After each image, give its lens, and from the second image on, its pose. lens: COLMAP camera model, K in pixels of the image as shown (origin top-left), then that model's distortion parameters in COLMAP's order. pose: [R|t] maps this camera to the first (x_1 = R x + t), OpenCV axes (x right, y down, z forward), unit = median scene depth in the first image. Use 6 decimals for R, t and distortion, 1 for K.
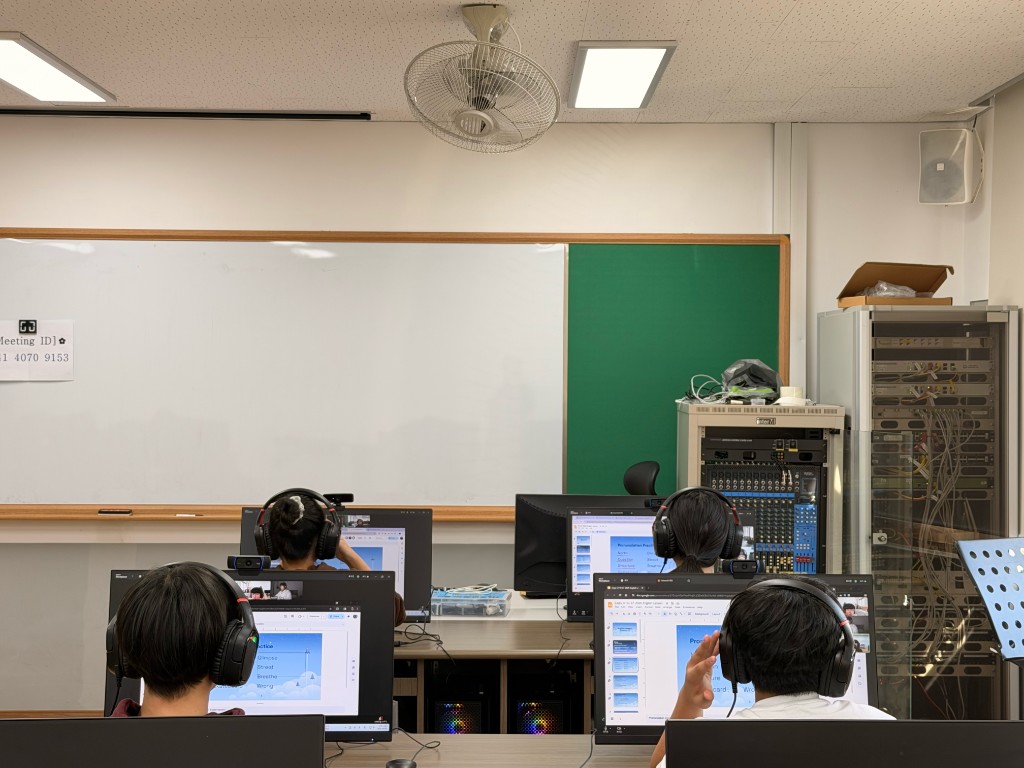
lens RADIAL K [[1662.9, 0, 511.8], [0, 1662.9, 385.8], [0, 0, 1]] dist [0.071756, 0.000000]
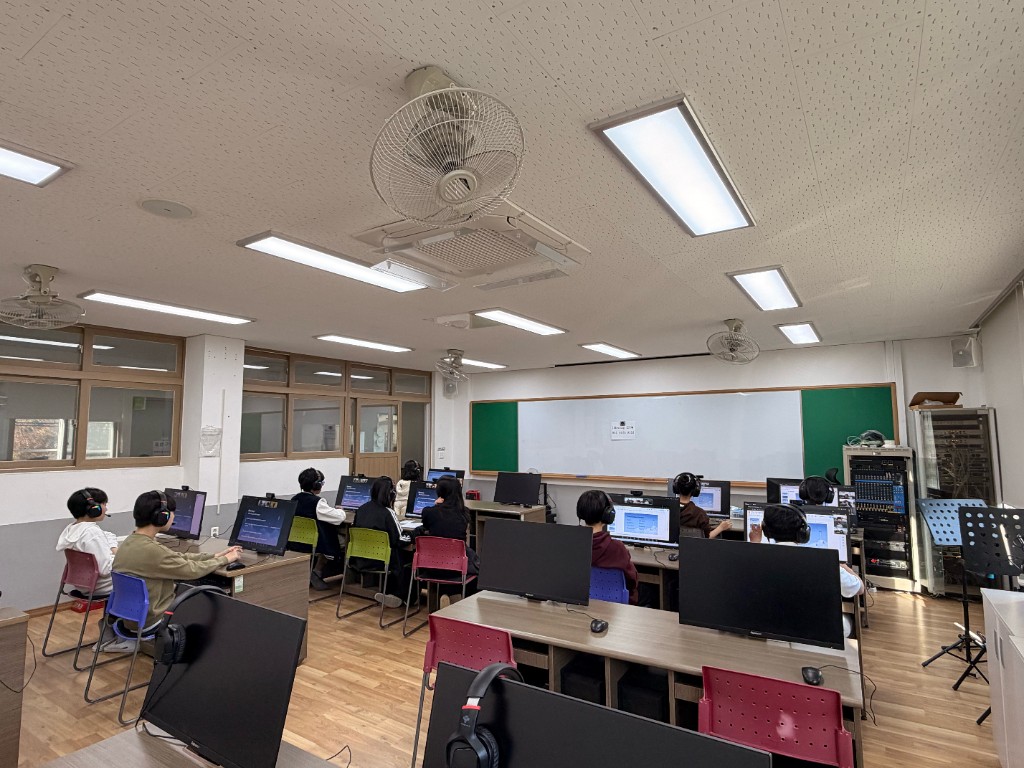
lens RADIAL K [[546.1, 0, 510.5], [0, 546.1, 383.6], [0, 0, 1]] dist [-0.003738, 0.000205]
pose [[0.836510, -0.060004, -0.544657, 0.143683], [0.003311, 0.994522, -0.104478, -0.000913], [0.547942, 0.085594, 0.832126, -0.059308]]
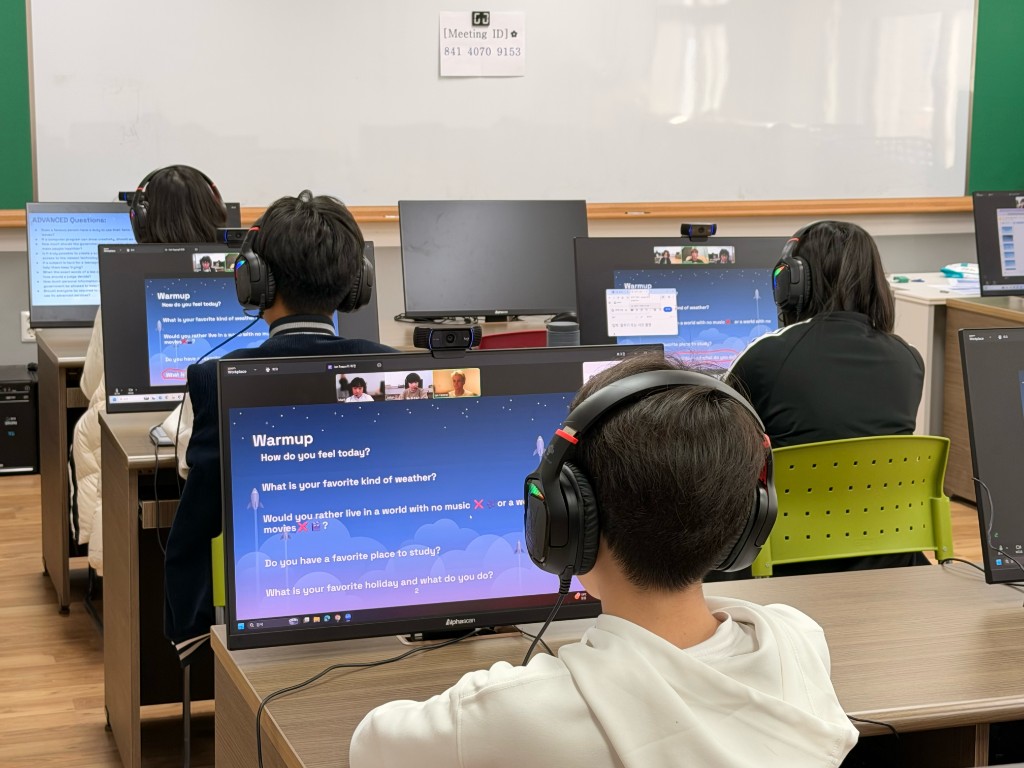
lens RADIAL K [[1915.5, 0, 512.1], [0, 1915.5, 345.9], [0, 0, 1]] dist [0.164441, 0.000000]
pose [[0.951480, -0.043389, 0.304638, -0.687895], [0.003410, 0.991435, 0.130558, 0.007275], [-0.307693, -0.123185, 0.943478, -0.071651]]
